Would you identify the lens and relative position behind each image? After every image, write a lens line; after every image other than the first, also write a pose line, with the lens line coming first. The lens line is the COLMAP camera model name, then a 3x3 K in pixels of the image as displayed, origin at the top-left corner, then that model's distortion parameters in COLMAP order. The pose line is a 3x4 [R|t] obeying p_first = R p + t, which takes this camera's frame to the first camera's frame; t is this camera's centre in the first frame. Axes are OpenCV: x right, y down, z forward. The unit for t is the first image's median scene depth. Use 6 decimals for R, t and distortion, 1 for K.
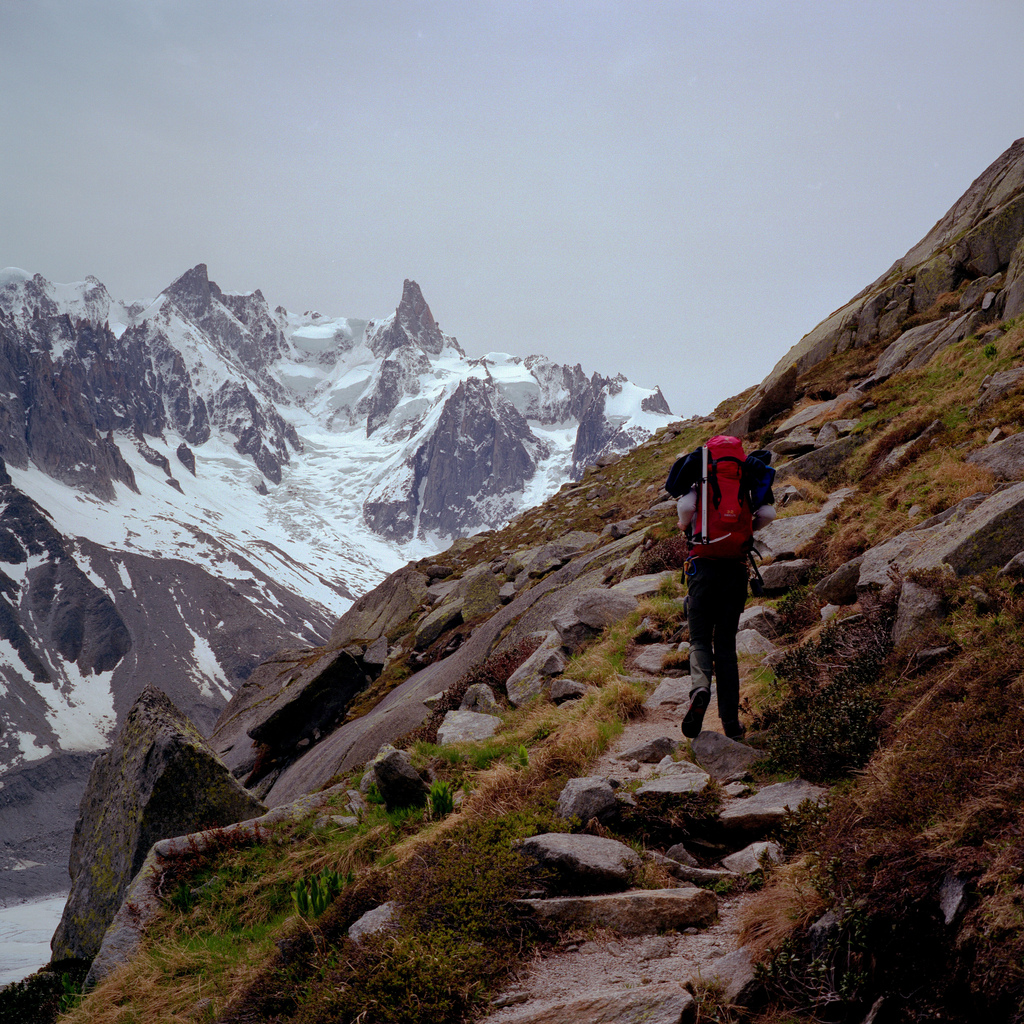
lens RADIAL K [[1400.2, 0, 510.7], [0, 1400.2, 541.5], [0, 0, 1]] dist [0.061404, -0.327148]
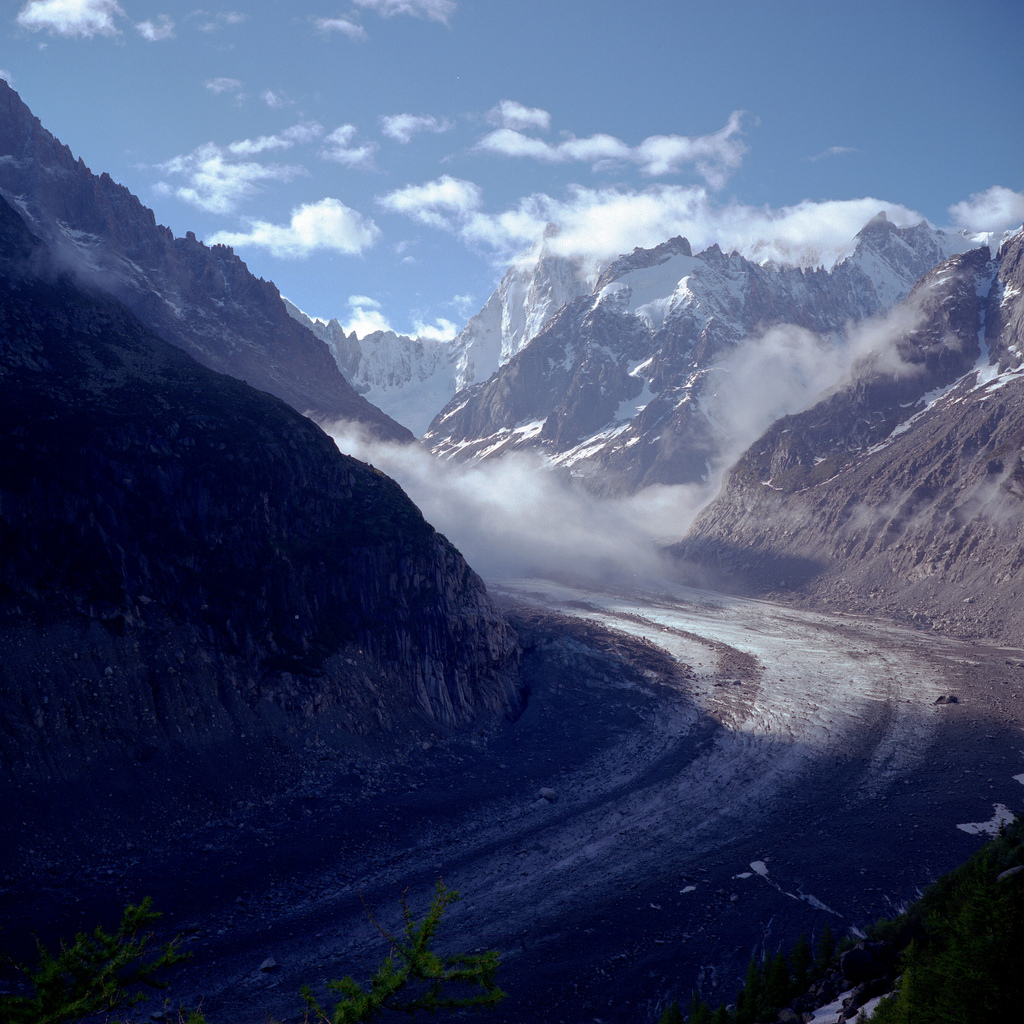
lens RADIAL K [[1302.0, 0, 512.0], [0, 1302.0, 512.0], [0, 0, 1]] dist [-0.073566, 0.039125]
pose [[0.867851, -0.025886, -0.496150, 0.130316], [0.065472, 0.995891, 0.062562, 0.009062], [0.492492, -0.086779, 0.865980, -0.478499]]
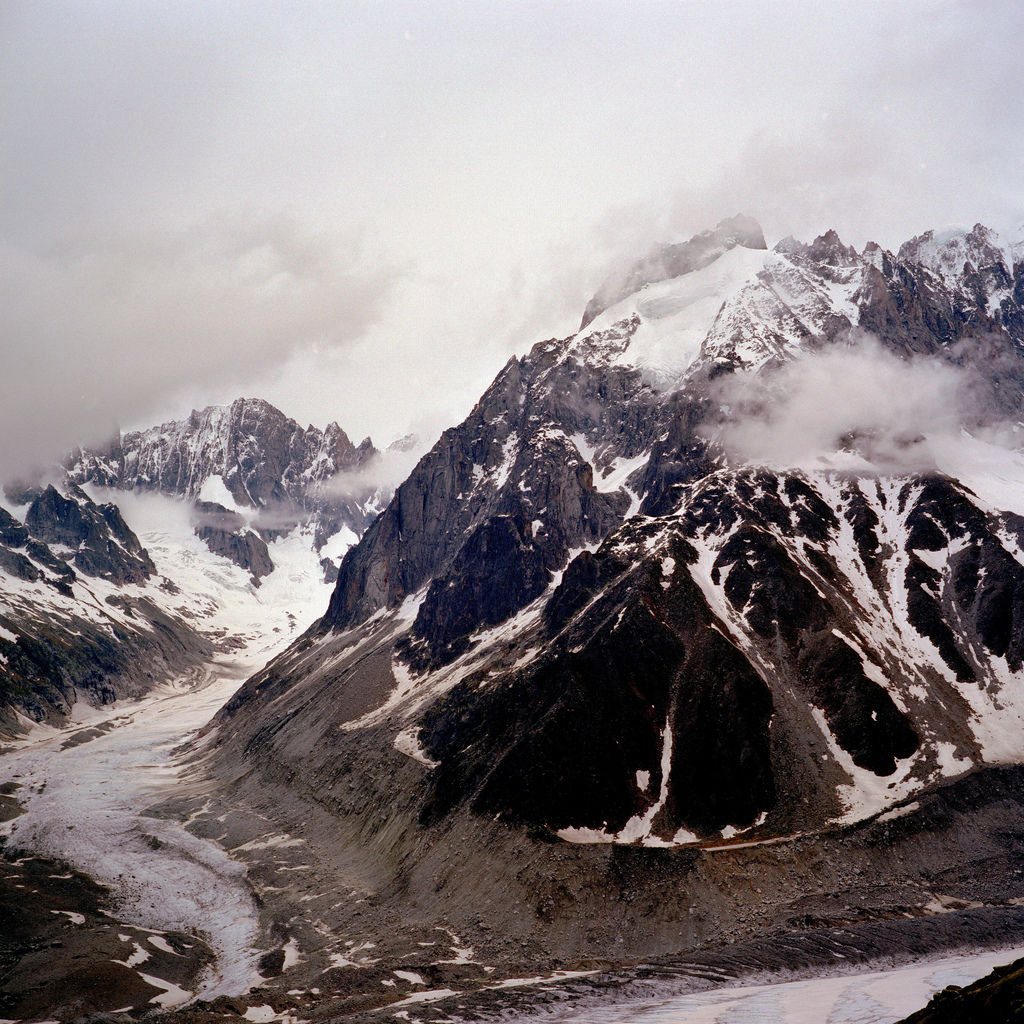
lens RADIAL K [[1411.2, 0, 491.2], [0, 1411.2, 535.6], [0, 0, 1]] dist [-0.011202, 0.027820]
pose [[0.753200, -0.110831, -0.648387, 0.015503], [0.130664, 0.991270, -0.017655, -0.007452], [0.644683, -0.071423, 0.761106, 0.044300]]
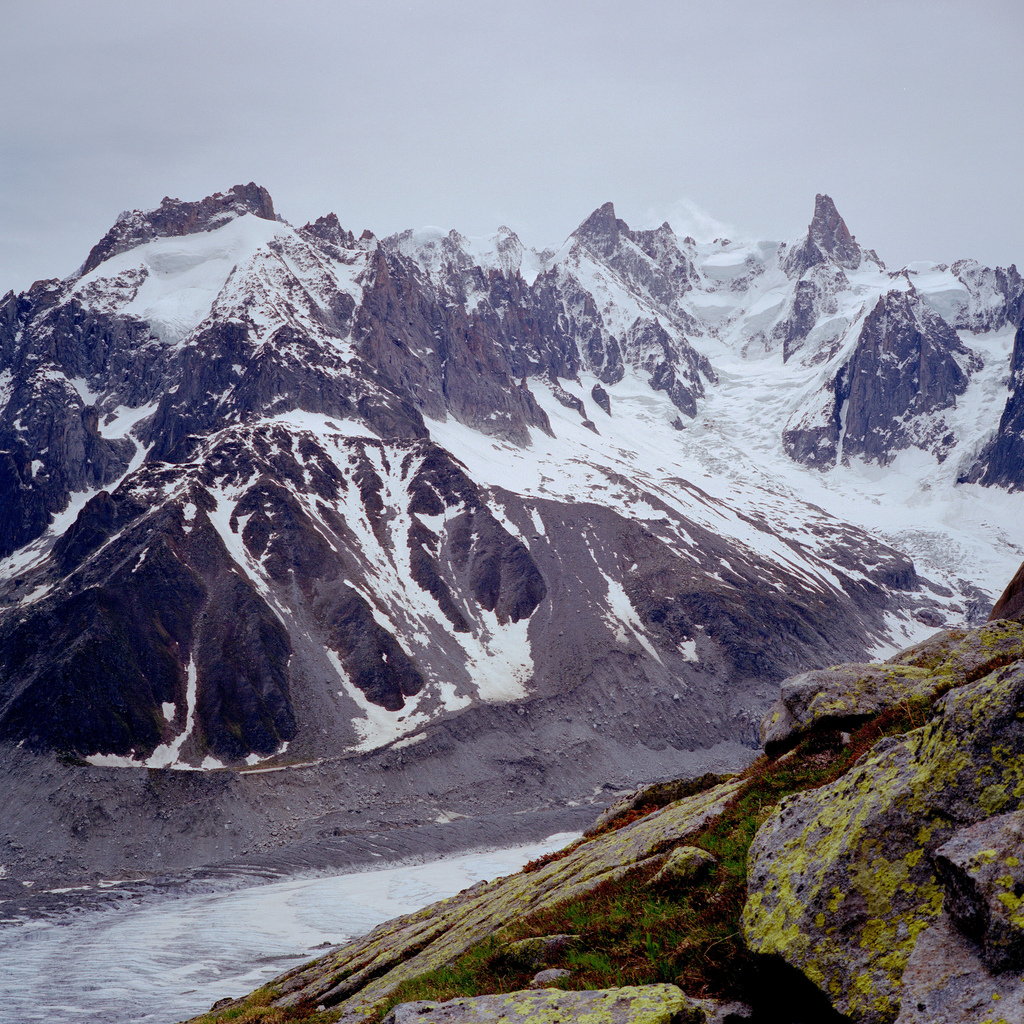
lens RADIAL K [[1409.4, 0, 514.7], [0, 1409.4, 521.6], [0, 0, 1]] dist [0.000102, 0.062097]
pose [[0.954122, -0.046503, -0.295785, 0.003040], [0.056773, 0.998043, 0.026224, -0.001545], [0.293986, -0.041814, 0.954895, 0.016984]]
